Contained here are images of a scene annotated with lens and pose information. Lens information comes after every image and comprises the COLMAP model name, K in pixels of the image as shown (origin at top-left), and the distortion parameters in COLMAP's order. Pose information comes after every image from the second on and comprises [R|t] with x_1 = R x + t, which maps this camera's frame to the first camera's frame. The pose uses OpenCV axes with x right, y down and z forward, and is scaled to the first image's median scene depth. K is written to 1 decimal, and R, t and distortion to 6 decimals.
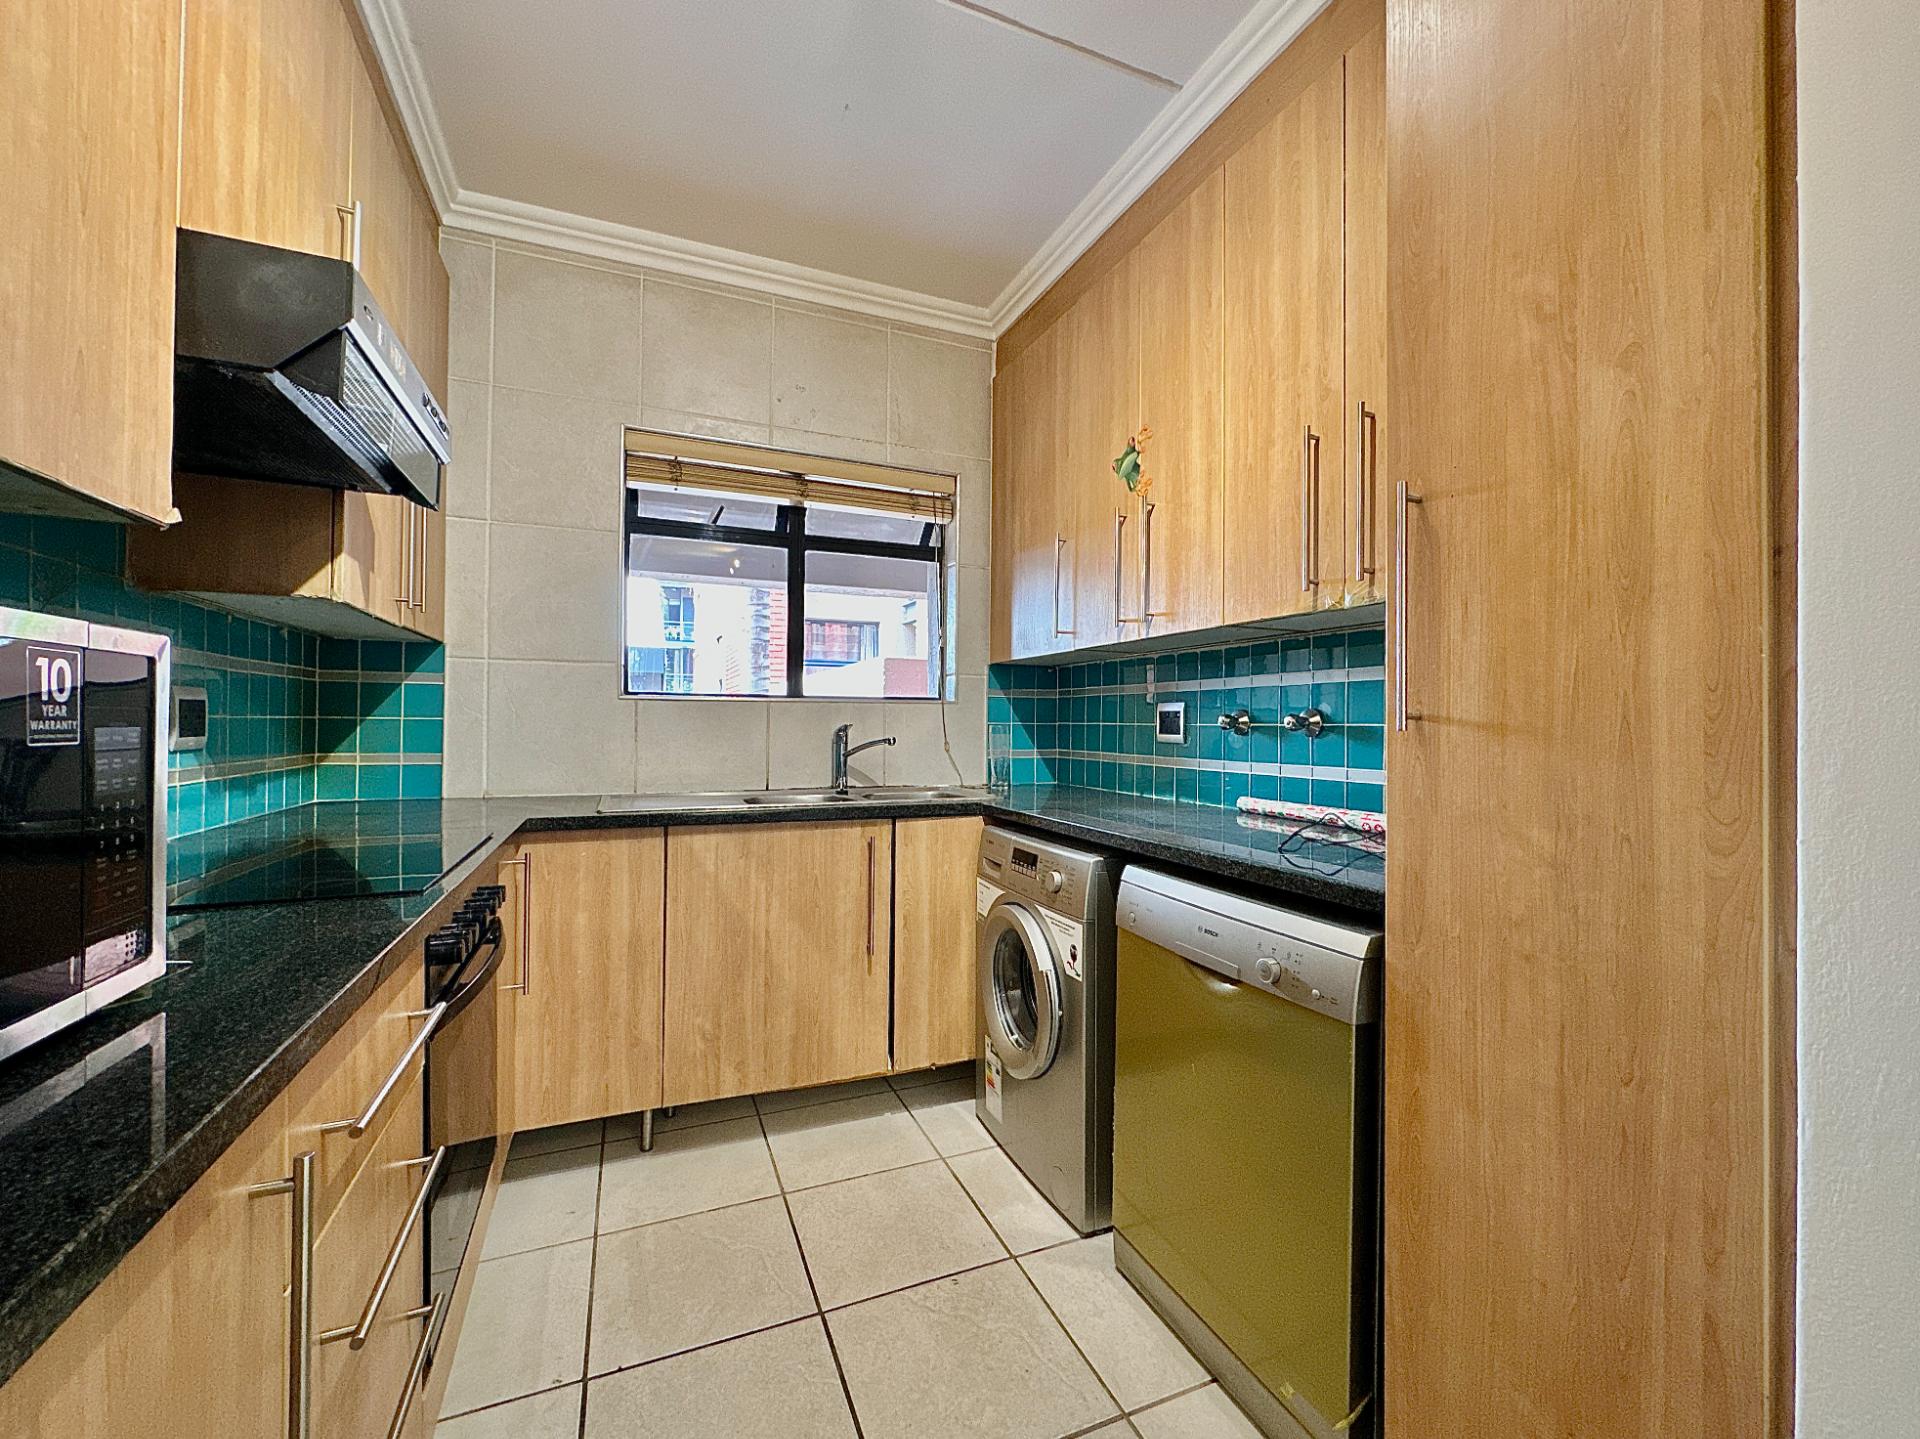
lens RADIAL K [[766.2, 0, 958.7], [0, 766.2, 718.0], [0, 0, 1]] dist [-0.000022, 0.000031]
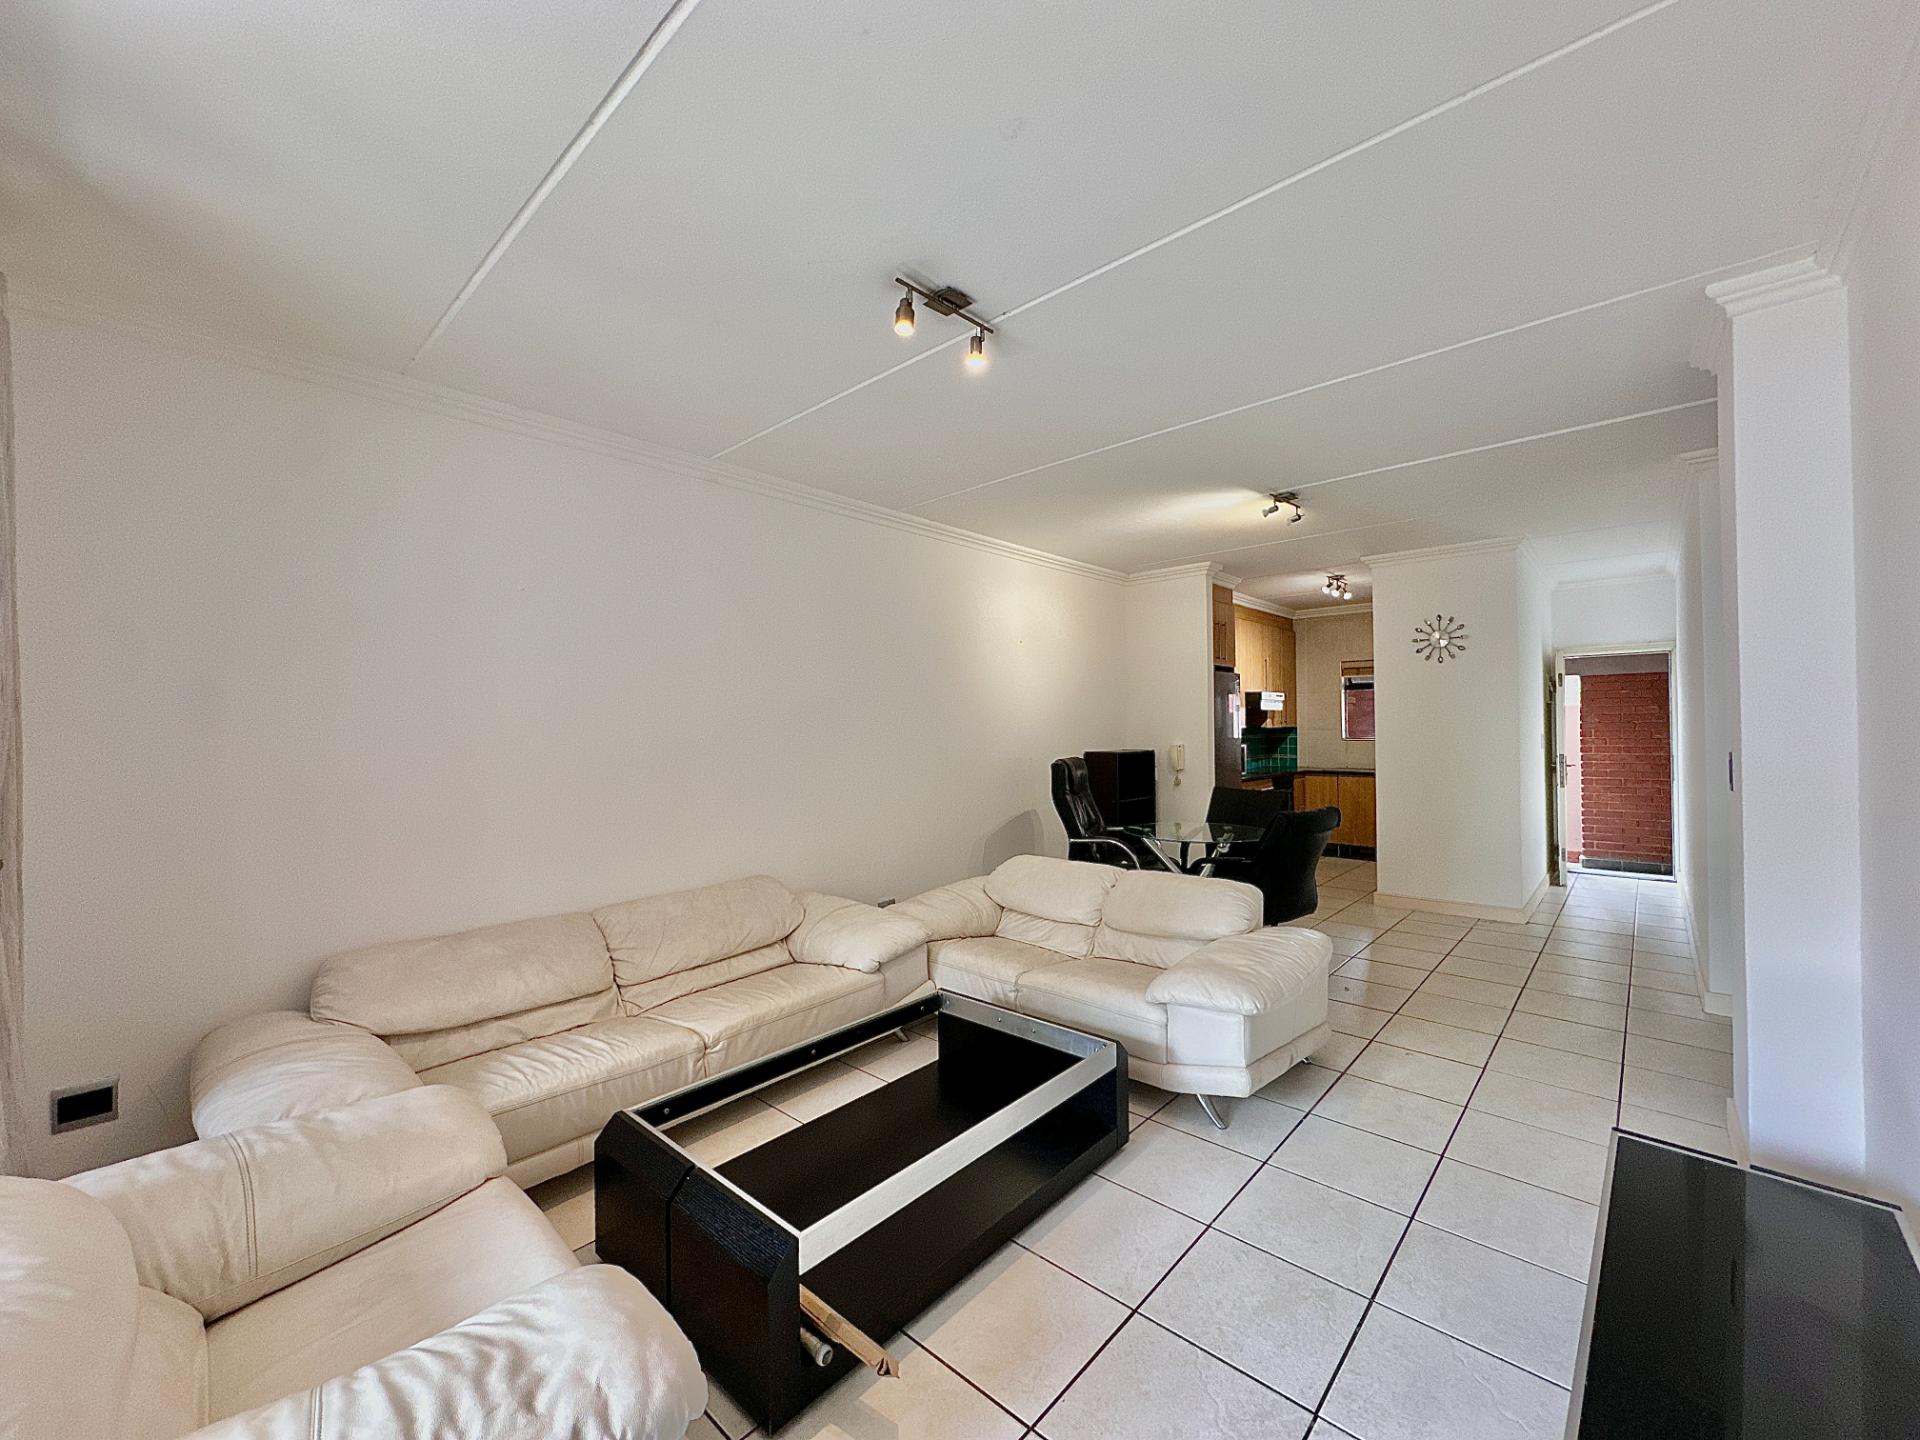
lens RADIAL K [[766.2, 0, 963.1], [0, 766.2, 723.7], [0, 0, 1]] dist [-0.000022, 0.000031]
pose [[0.413570, -0.014732, -0.910353, 2.270360], [0.017154, 0.999818, -0.008387, -0.115597], [0.910311, -0.012148, 0.413747, -2.254407]]
